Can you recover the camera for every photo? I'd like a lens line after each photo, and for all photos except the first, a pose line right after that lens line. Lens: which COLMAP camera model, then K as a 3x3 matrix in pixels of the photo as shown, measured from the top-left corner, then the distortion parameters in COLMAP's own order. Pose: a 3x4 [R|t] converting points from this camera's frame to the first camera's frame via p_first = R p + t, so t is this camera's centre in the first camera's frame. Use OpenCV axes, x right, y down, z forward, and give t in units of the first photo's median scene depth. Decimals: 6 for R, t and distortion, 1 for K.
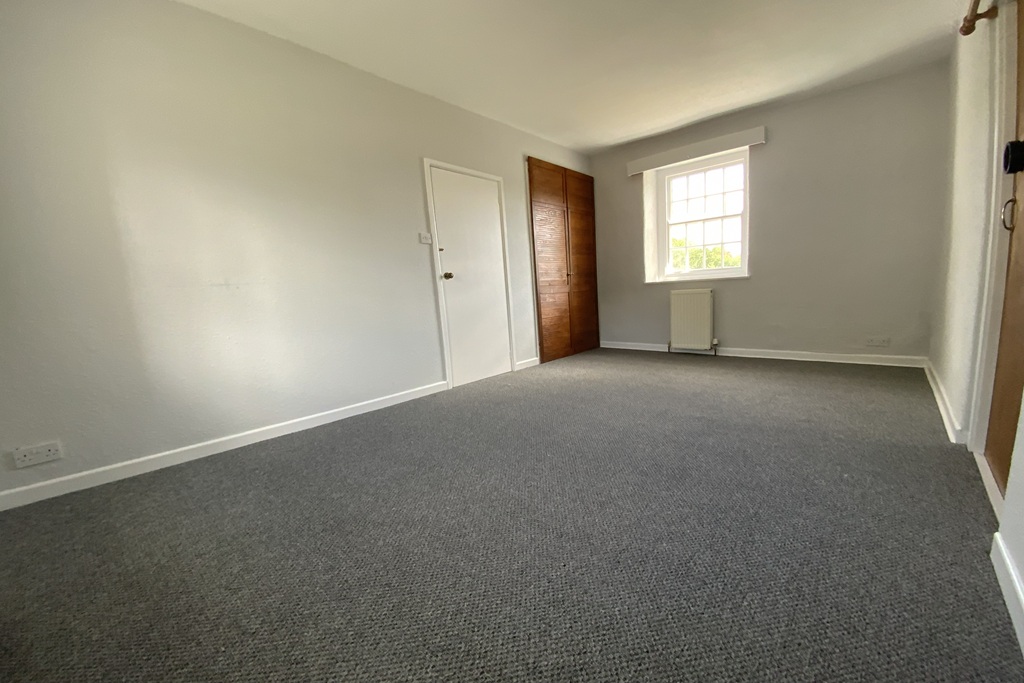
lens RADIAL K [[405.1, 0, 513.4], [0, 405.1, 344.4], [0, 0, 1]] dist [-0.000540, -0.000138]
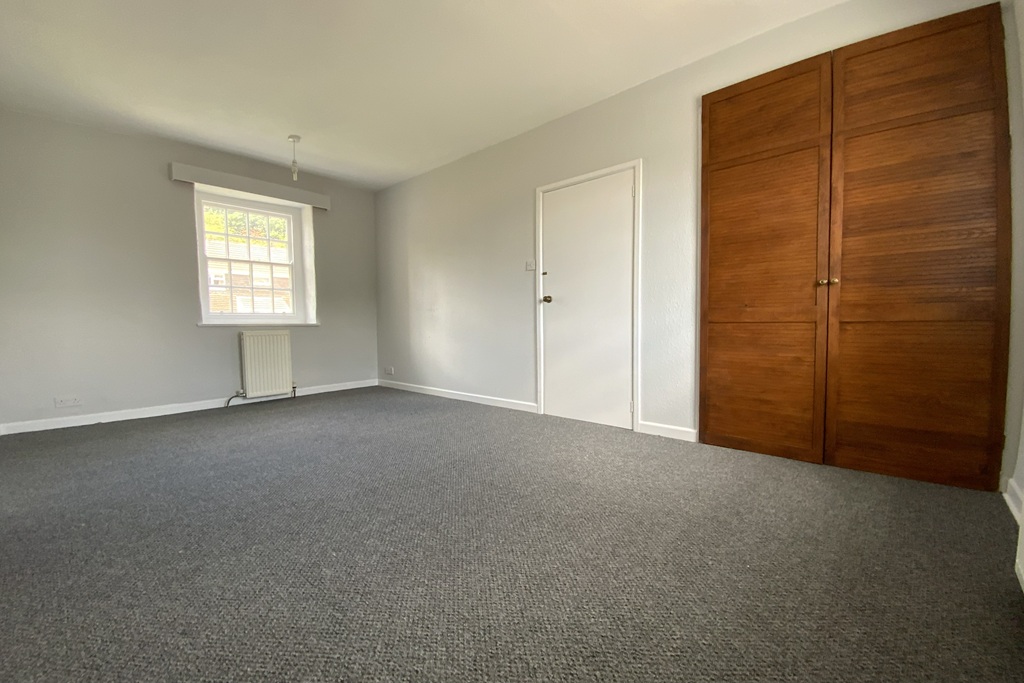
lens RADIAL K [[405.1, 0, 513.4], [0, 405.1, 344.4], [0, 0, 1]] dist [-0.000540, -0.000138]
pose [[0.005756, 0.116008, -0.993232, 0.818573], [-0.118414, 0.986339, 0.114517, -0.164877], [0.992948, 0.116953, 0.019414, 0.913511]]
